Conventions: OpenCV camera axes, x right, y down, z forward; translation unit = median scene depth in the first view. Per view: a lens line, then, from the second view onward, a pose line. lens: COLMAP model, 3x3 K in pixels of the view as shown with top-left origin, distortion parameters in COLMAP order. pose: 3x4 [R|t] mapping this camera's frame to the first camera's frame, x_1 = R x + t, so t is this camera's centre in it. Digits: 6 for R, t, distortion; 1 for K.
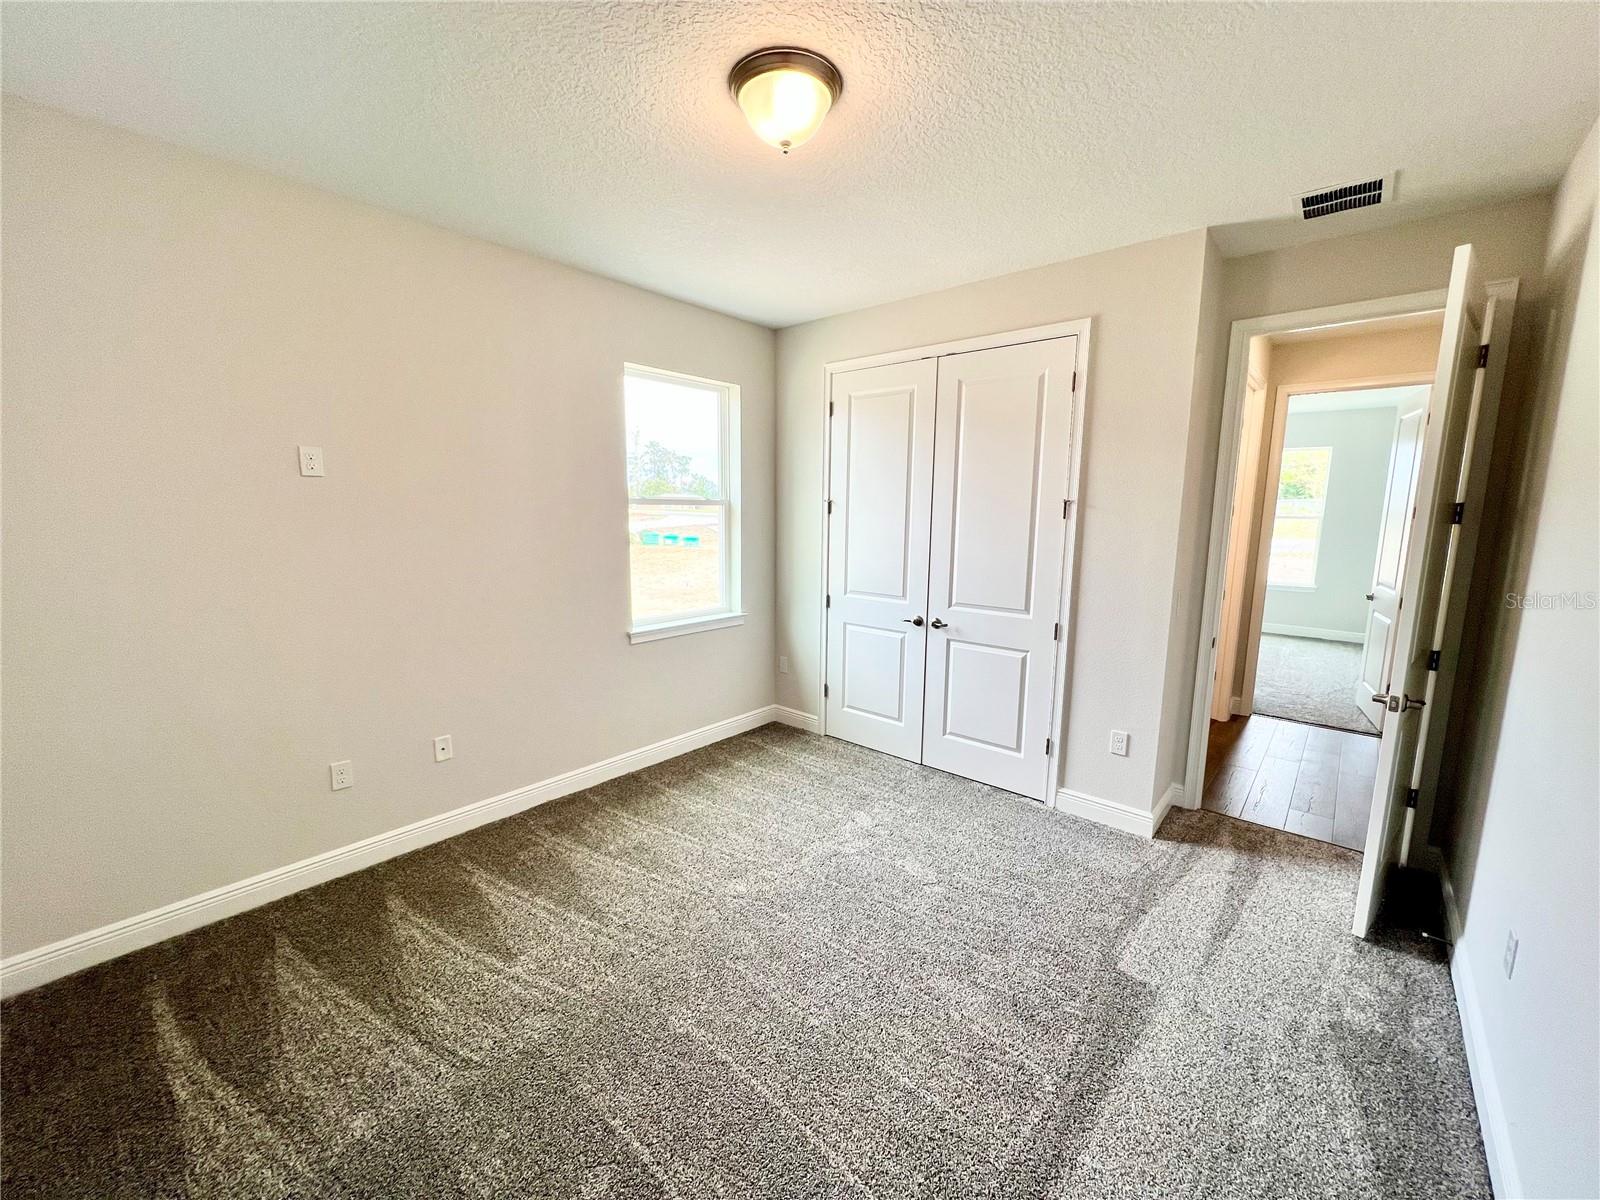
lens RADIAL K [[639.8, 0, 793.1], [0, 639.8, 601.5], [0, 0, 1]] dist [-0.000279, -0.000404]
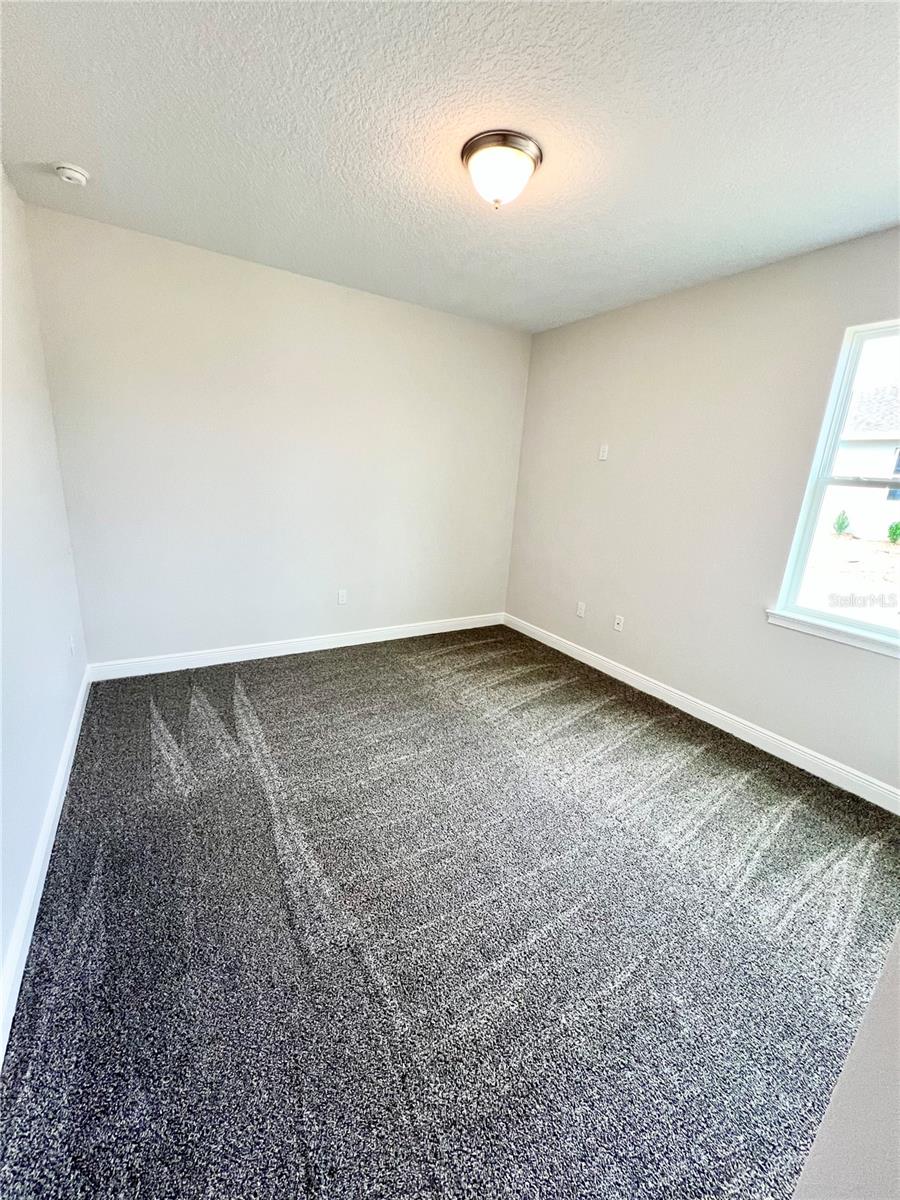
lens RADIAL K [[479.8, 0, 448.9], [0, 479.8, 596.0], [0, 0, 1]] dist [-0.000279, -0.000404]
pose [[-0.300085, 0.220362, -0.928111, 0.775332], [-0.202066, 0.936188, 0.287613, -0.115928], [0.932265, 0.273848, -0.236408, 0.898218]]
